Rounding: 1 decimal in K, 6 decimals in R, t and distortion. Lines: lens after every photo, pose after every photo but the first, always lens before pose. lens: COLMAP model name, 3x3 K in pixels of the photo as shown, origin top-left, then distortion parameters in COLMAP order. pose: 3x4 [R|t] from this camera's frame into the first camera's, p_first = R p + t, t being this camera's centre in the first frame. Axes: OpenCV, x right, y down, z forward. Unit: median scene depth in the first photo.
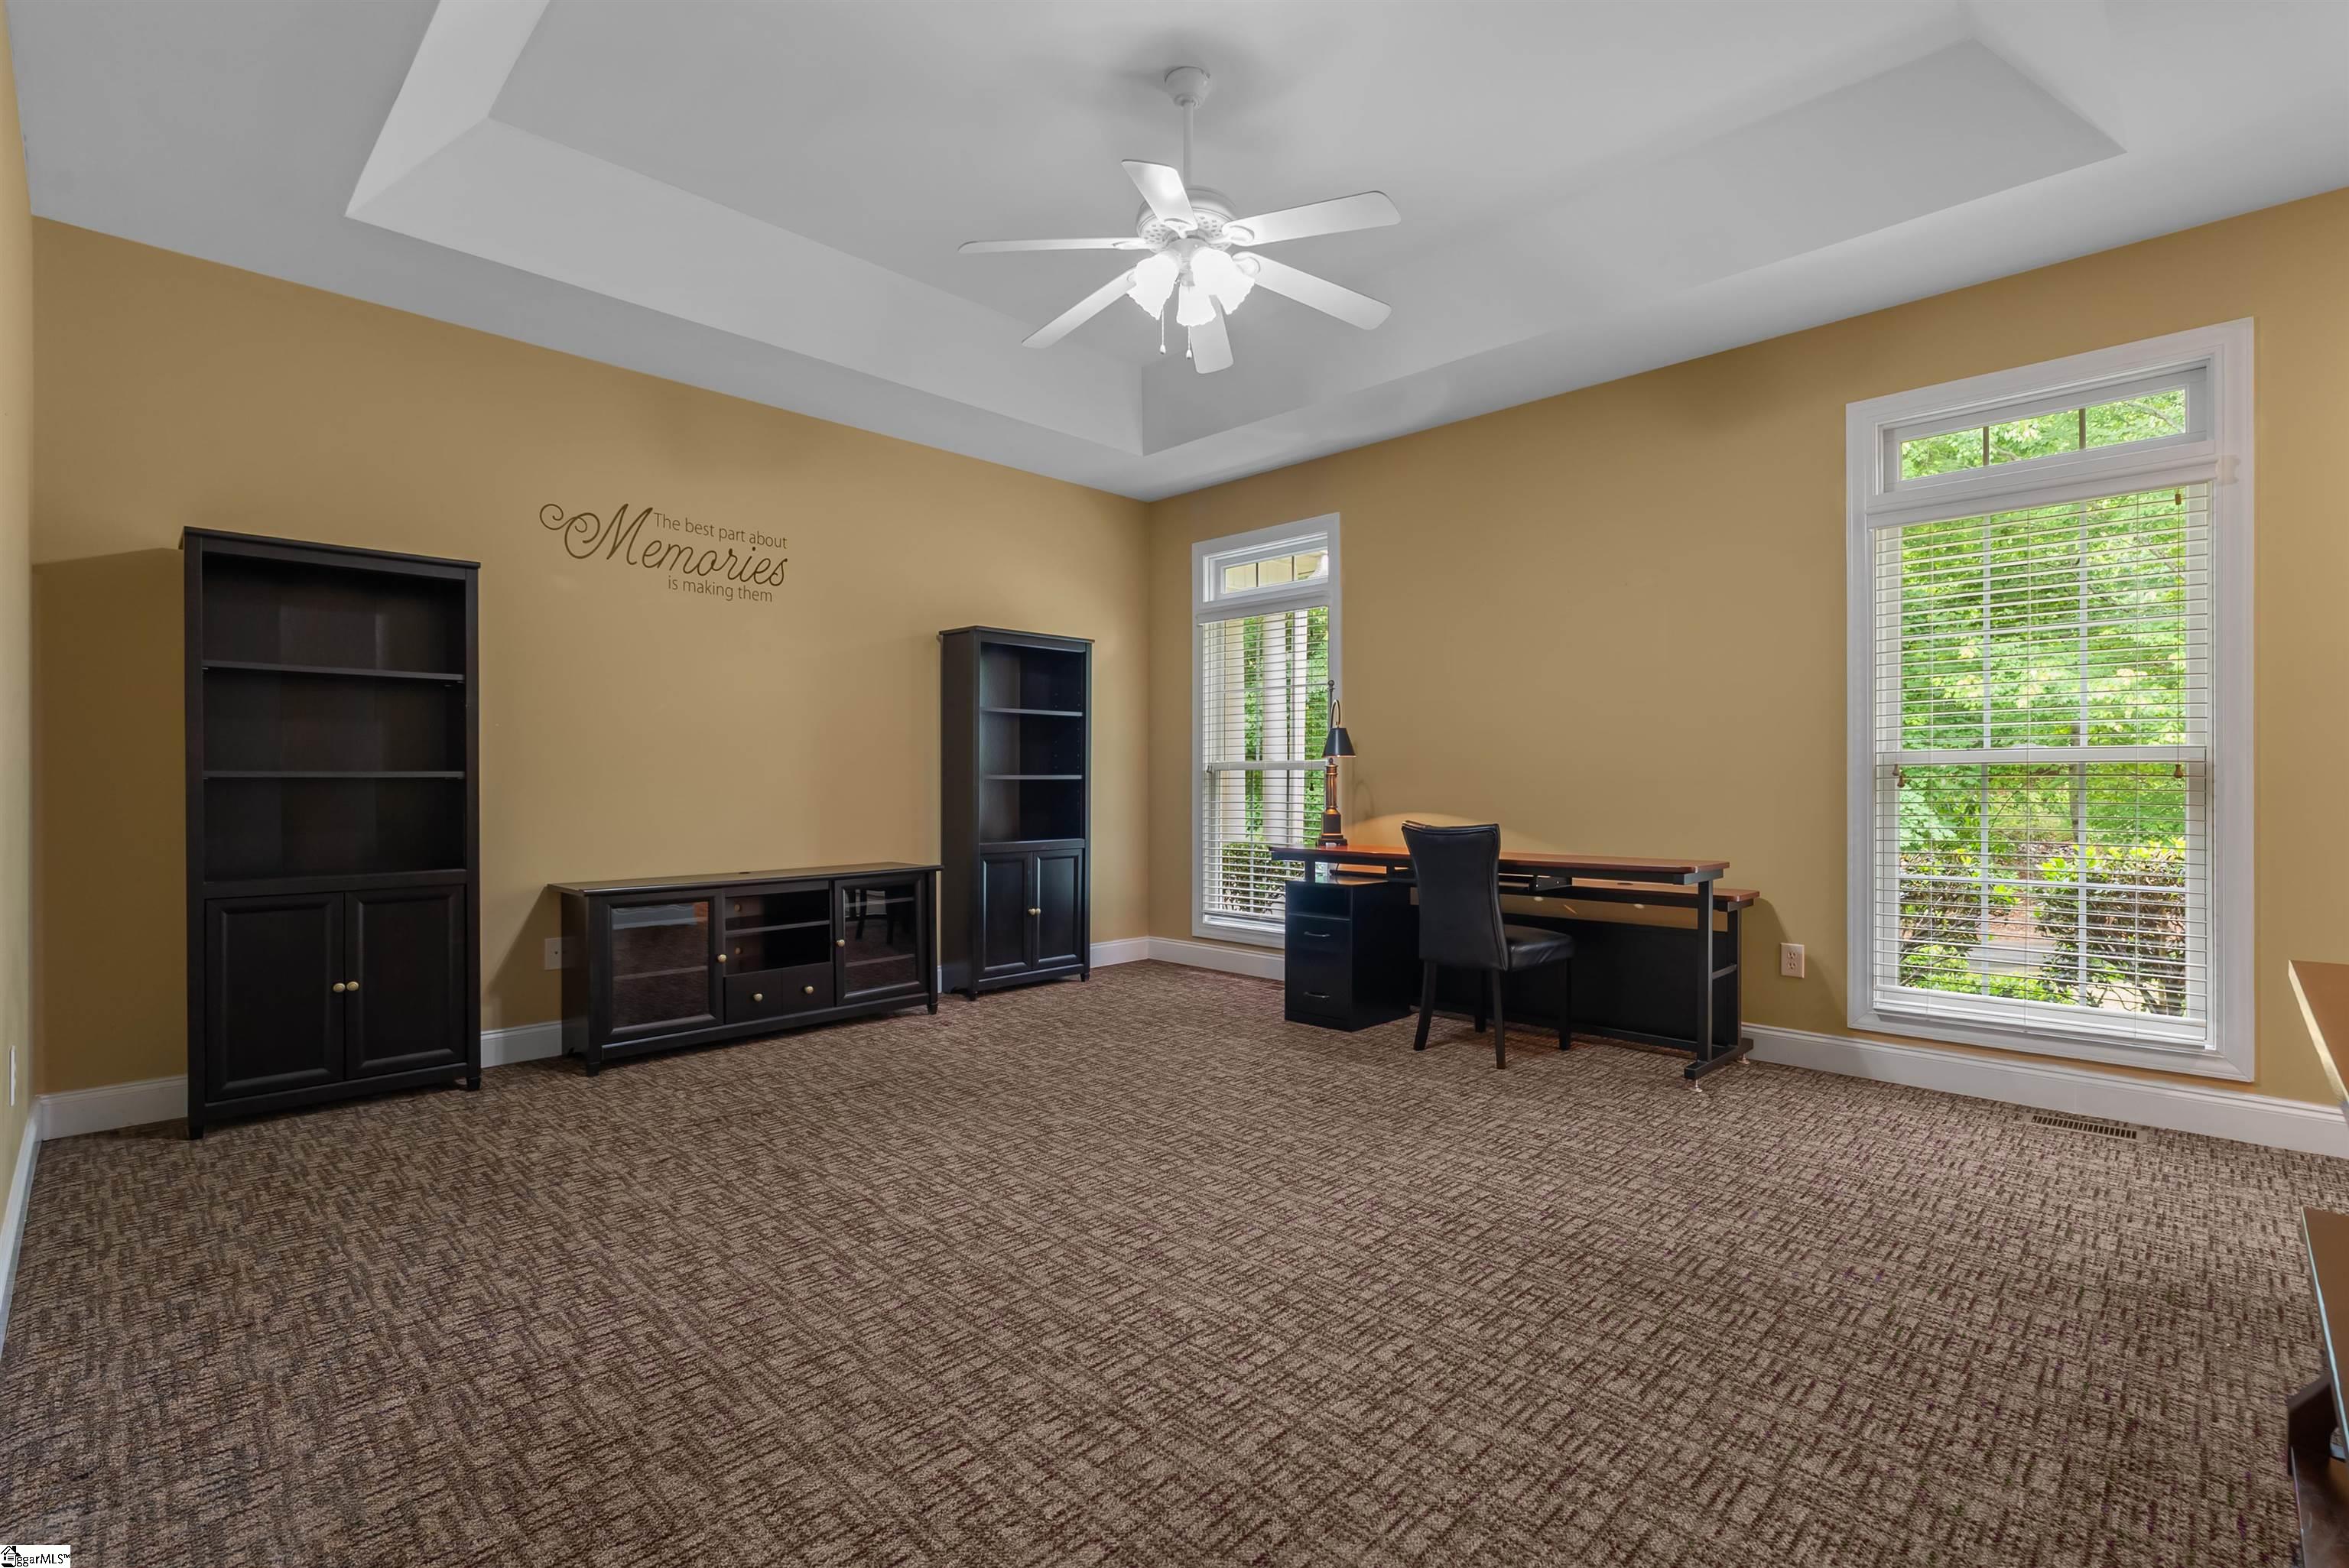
lens RADIAL K [[1060.1, 0, 1179.0], [0, 1060.1, 783.6], [0, 0, 1]] dist [-0.010752, 0.004247]
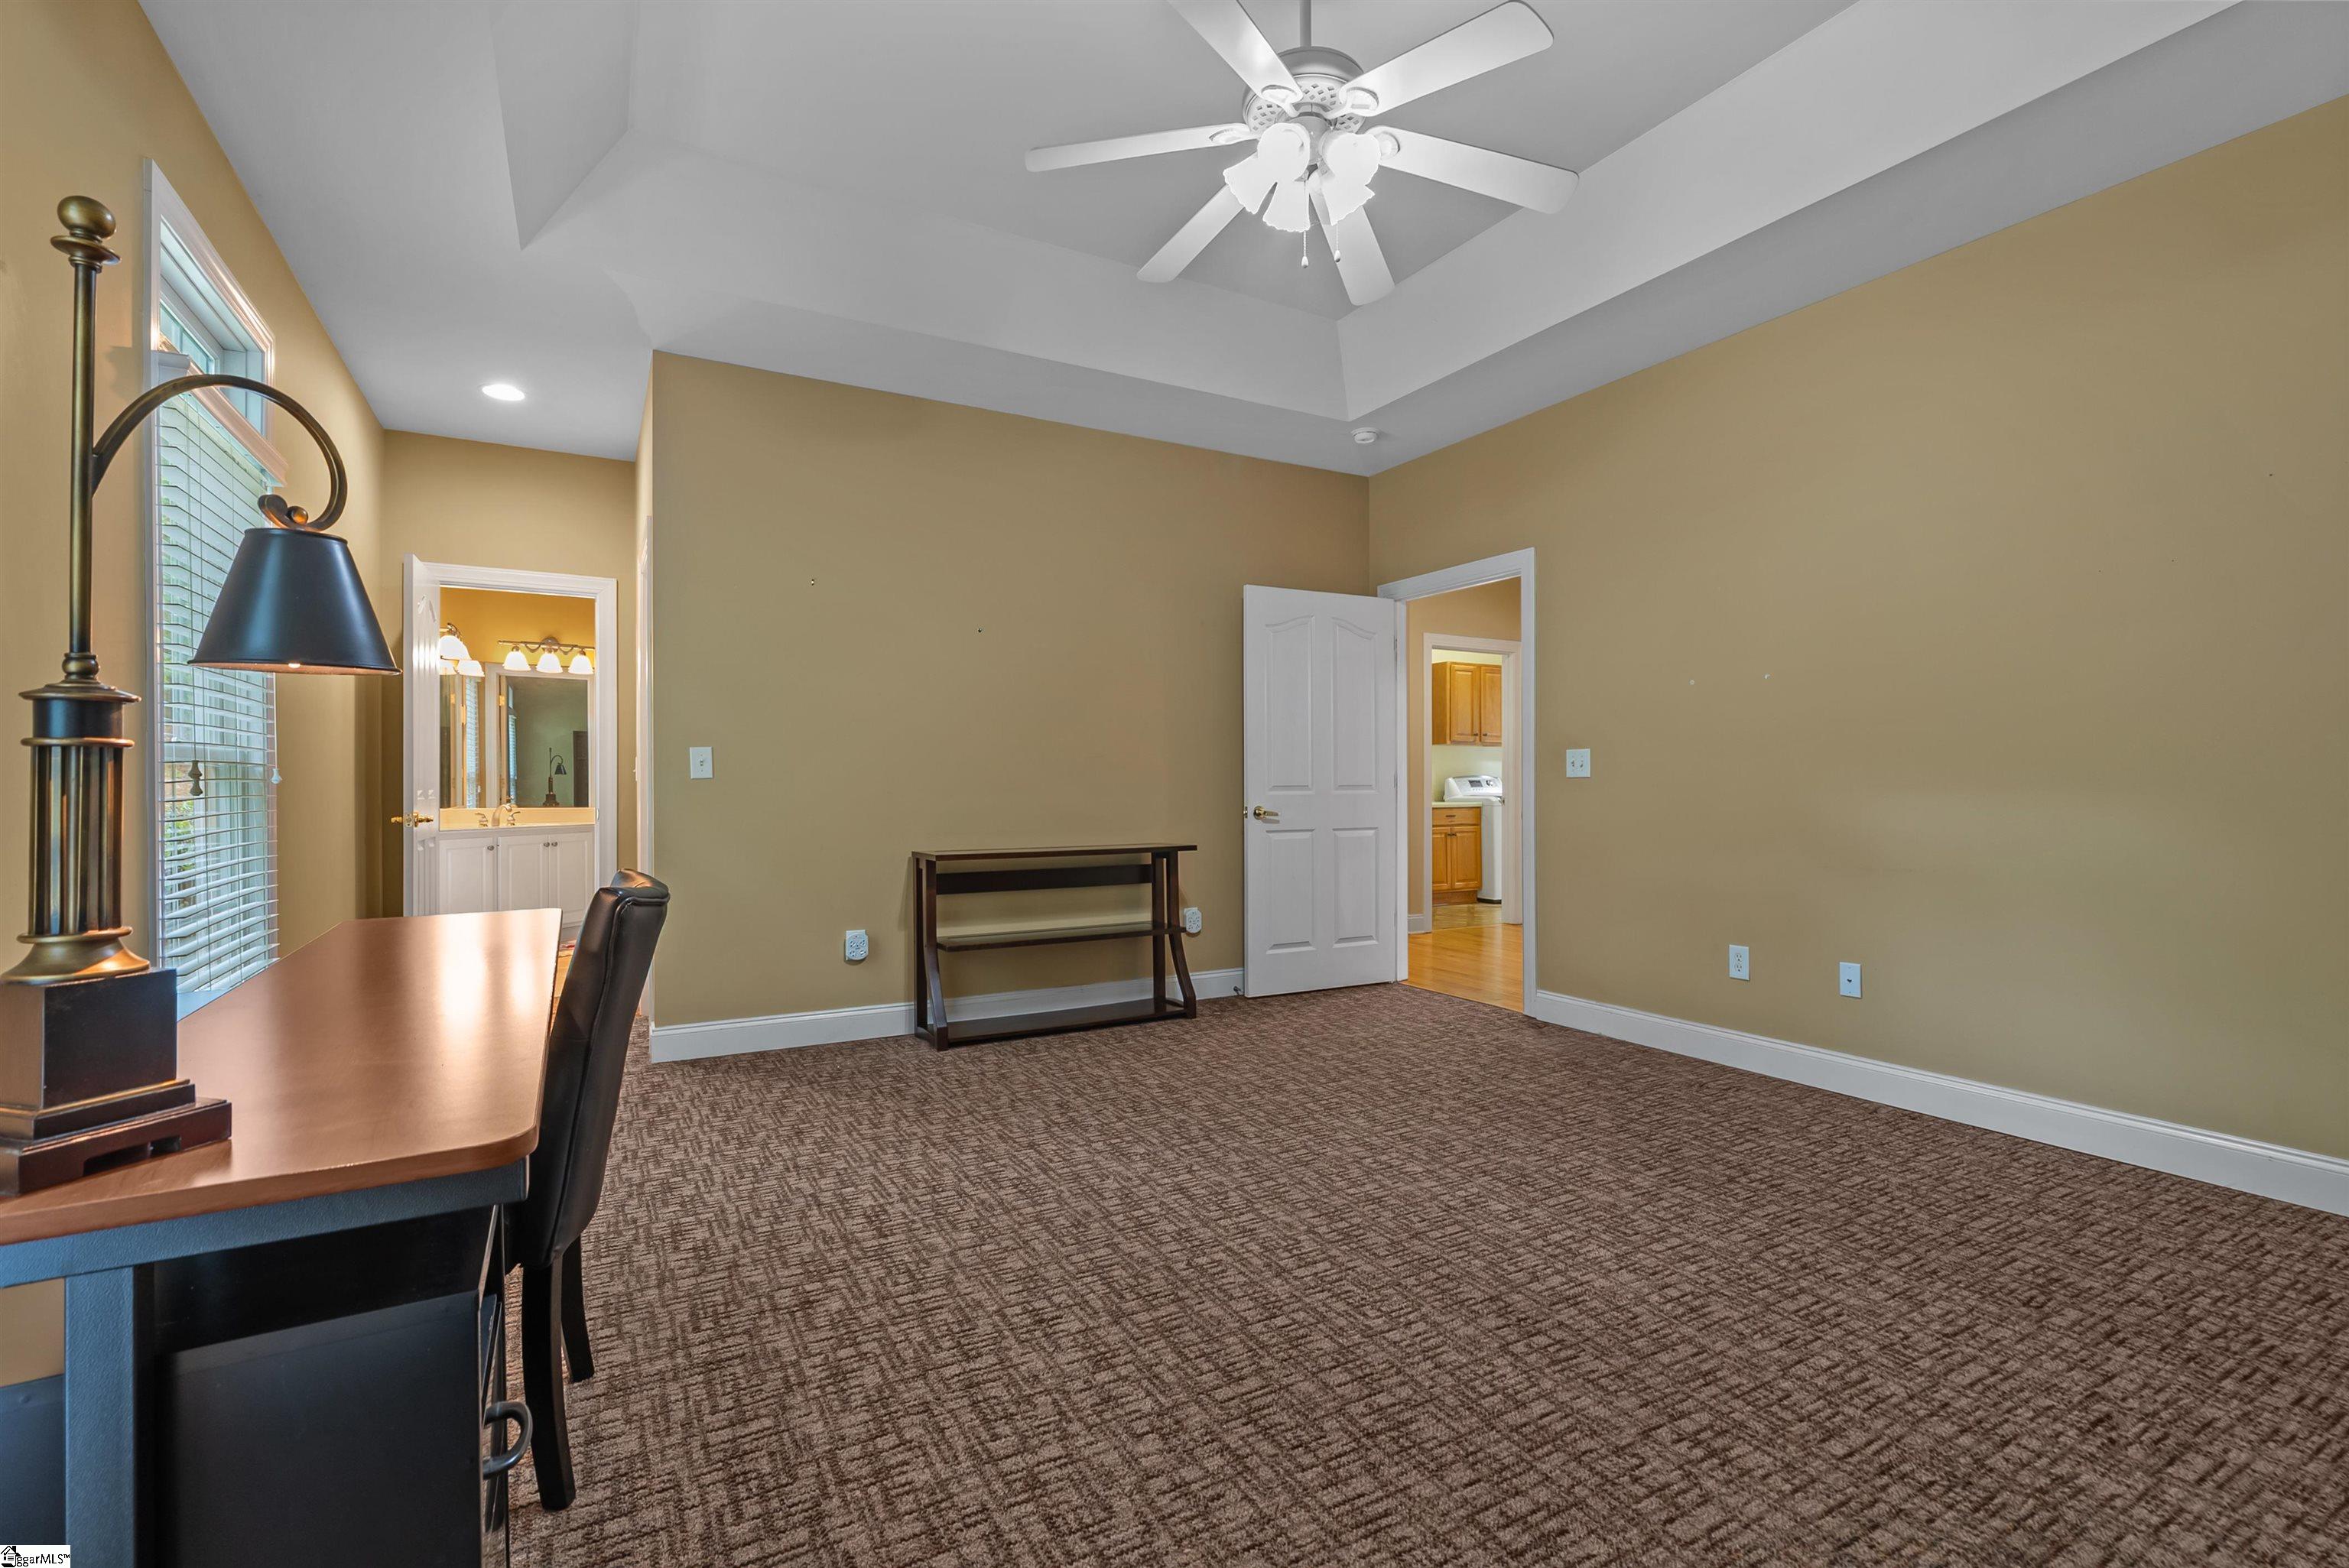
lens RADIAL K [[1060.1, 0, 1178.8], [0, 1060.1, 779.2], [0, 0, 1]] dist [-0.010752, 0.004247]
pose [[-0.960540, 0.003320, 0.278122, -0.141918], [0.002712, 0.999993, -0.002569, -0.004785], [-0.278129, -0.001713, -0.960542, 2.082955]]
